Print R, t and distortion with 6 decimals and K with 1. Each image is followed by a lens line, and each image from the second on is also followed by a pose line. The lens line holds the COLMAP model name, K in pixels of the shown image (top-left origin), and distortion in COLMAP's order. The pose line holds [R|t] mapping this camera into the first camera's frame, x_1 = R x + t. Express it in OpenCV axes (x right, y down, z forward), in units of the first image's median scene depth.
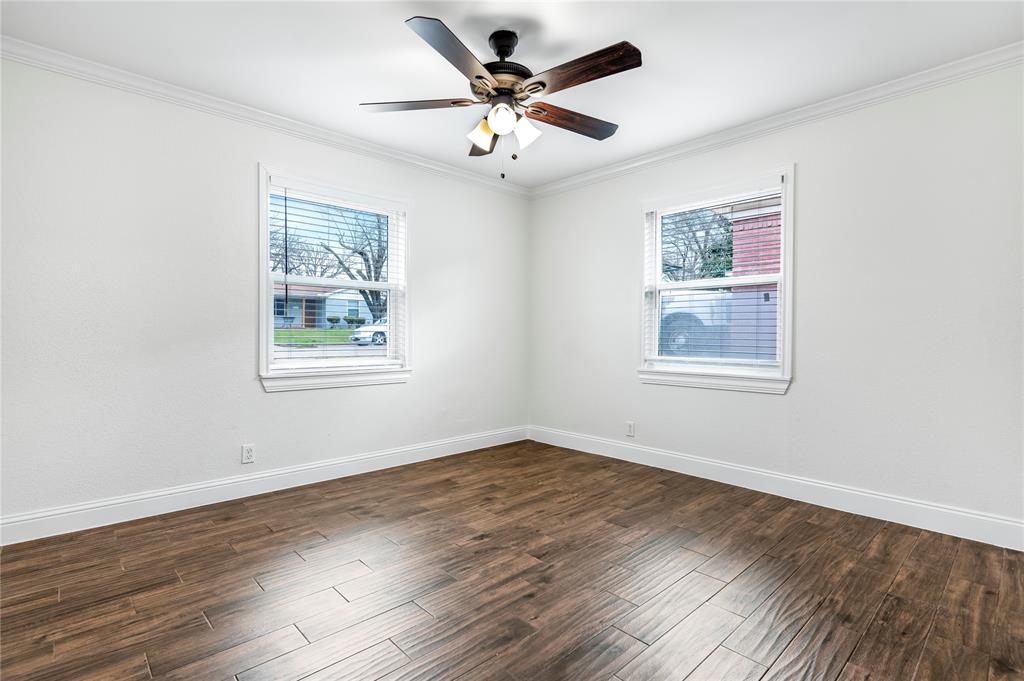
lens RADIAL K [[505.1, 0, 514.8], [0, 505.1, 339.3], [0, 0, 1]] dist [0.003017, 0.000935]
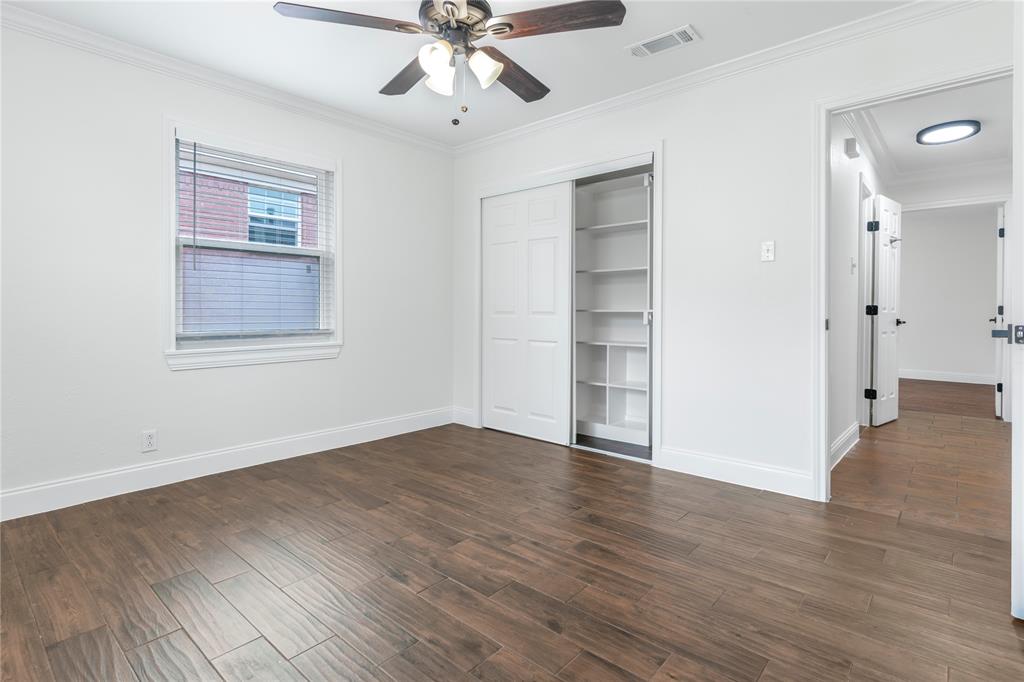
lens RADIAL K [[505.1, 0, 537.3], [0, 505.1, 308.9], [0, 0, 1]] dist [0.003017, 0.000935]
pose [[-0.123654, -0.005500, 0.992310, -0.712189], [0.008422, 0.999943, 0.006592, -0.003845], [-0.992290, 0.009172, -0.123601, 0.764234]]
